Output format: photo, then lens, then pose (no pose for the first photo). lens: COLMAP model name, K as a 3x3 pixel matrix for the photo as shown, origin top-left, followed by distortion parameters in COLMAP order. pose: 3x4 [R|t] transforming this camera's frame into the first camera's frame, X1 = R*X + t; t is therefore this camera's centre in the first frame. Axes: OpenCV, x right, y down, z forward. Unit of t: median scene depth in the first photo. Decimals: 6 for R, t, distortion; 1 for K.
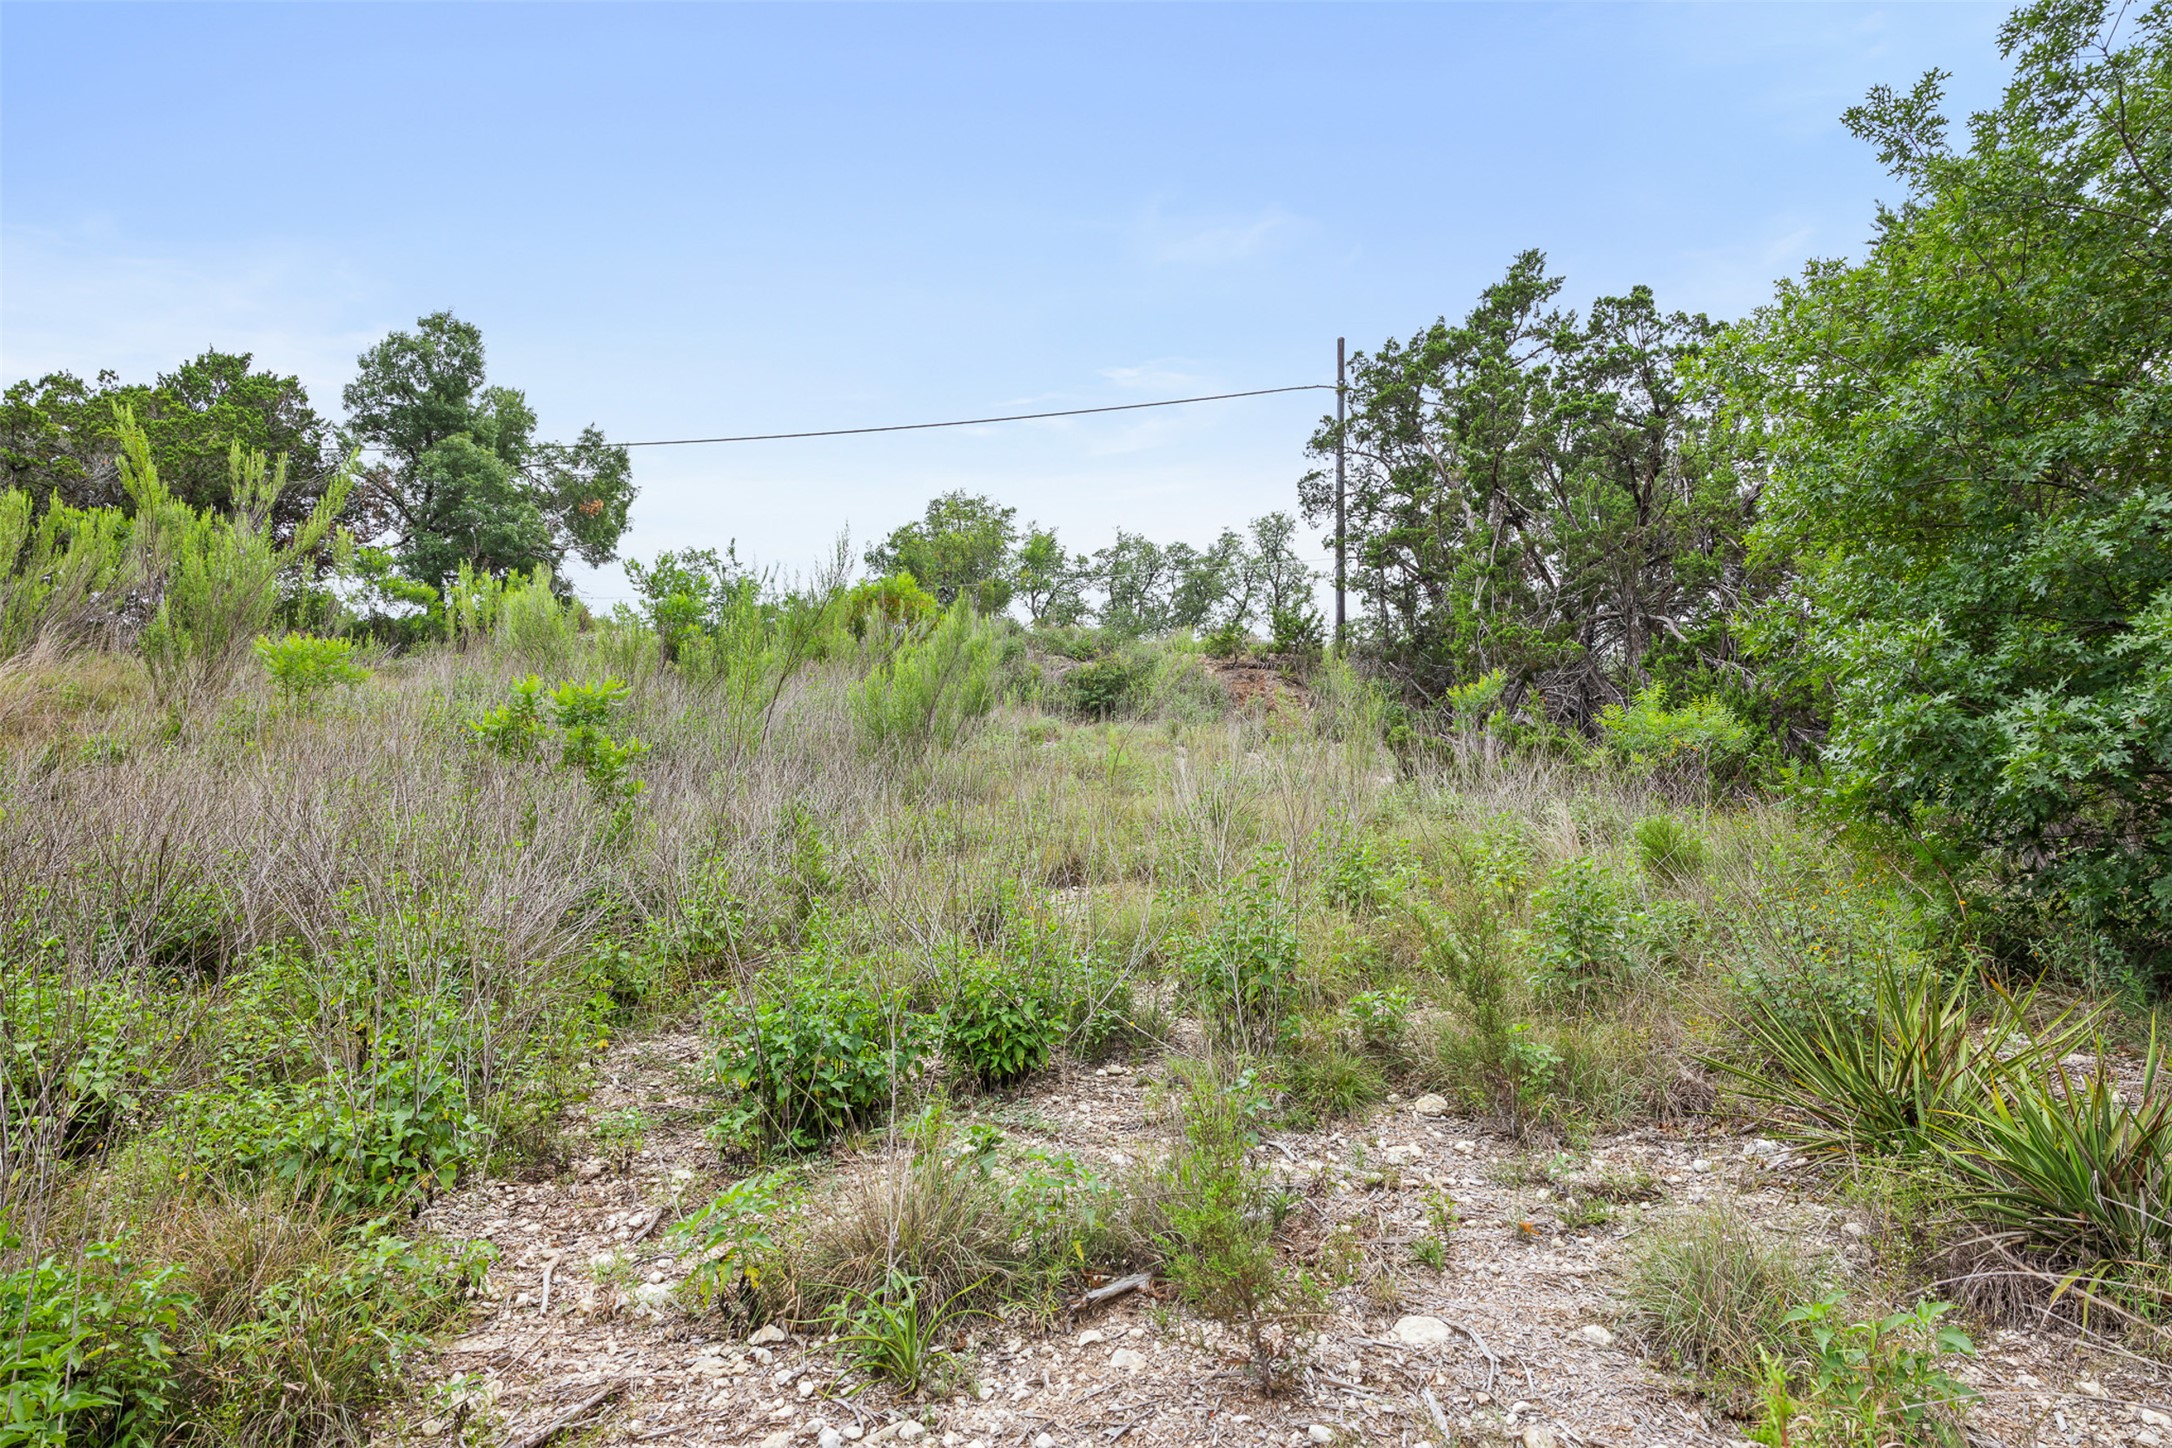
lens RADIAL K [[1444.3, 0, 1086.0], [0, 1444.3, 724.0], [0, 0, 1]] dist [0.003044, 0.005231]
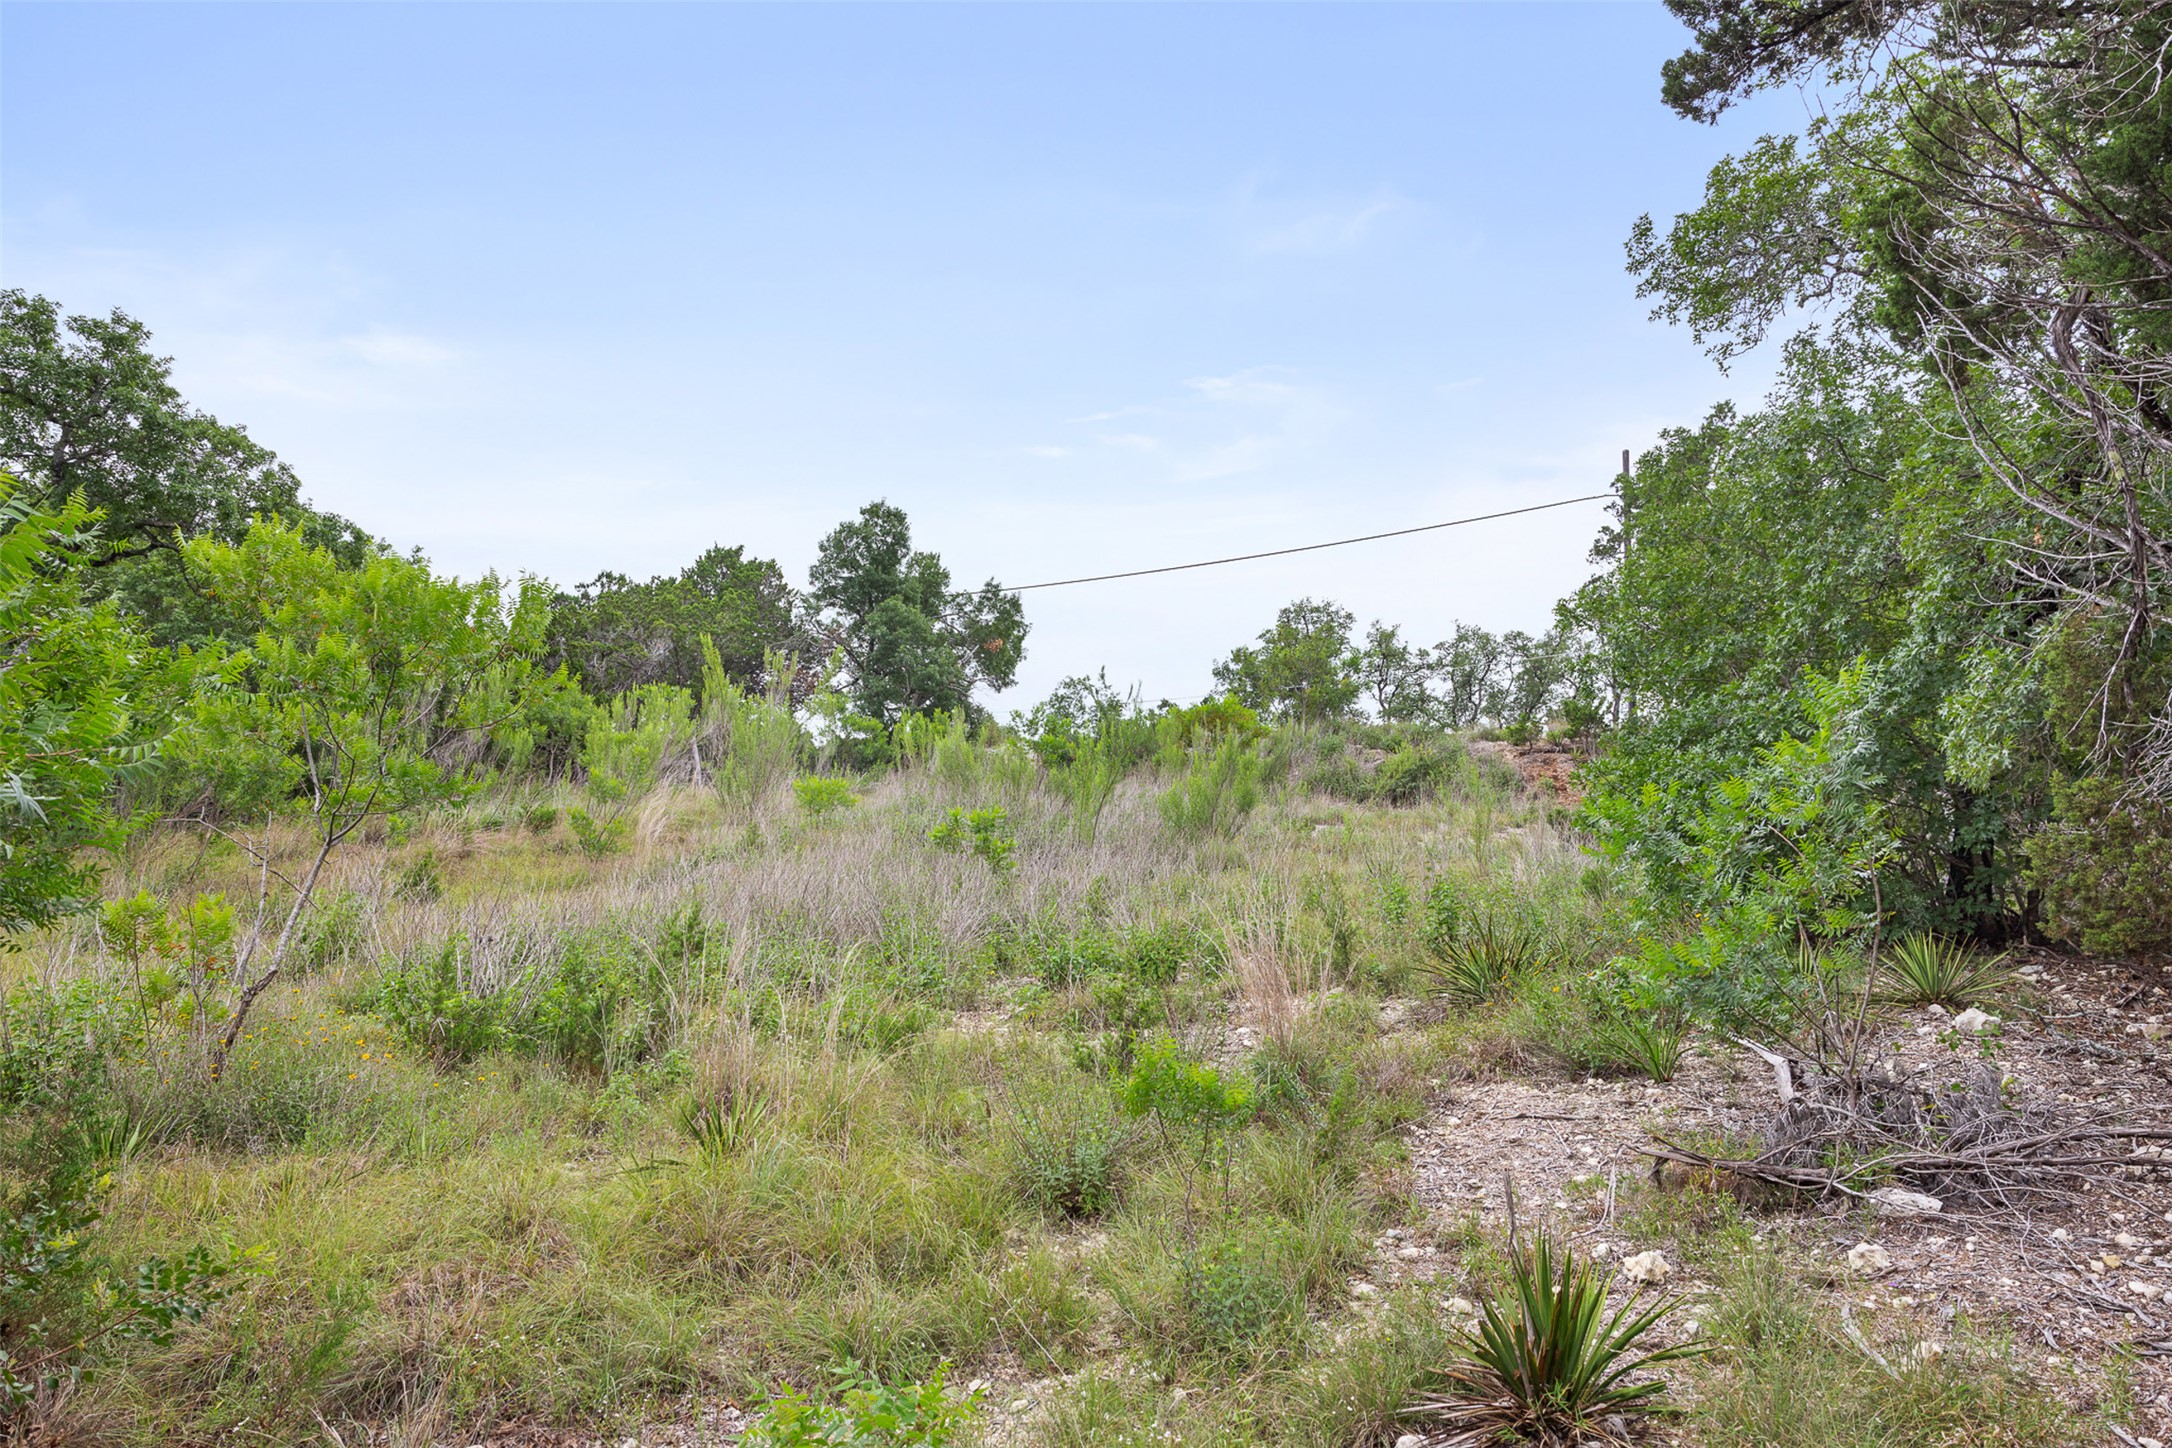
lens RADIAL K [[1444.3, 0, 1086.0], [0, 1444.3, 724.0], [0, 0, 1]] dist [0.003044, 0.005231]
pose [[0.961989, -0.053445, -0.267809, 0.058204], [0.038086, 0.997335, -0.062224, -0.003441], [0.270421, 0.049659, 0.961461, -0.155200]]
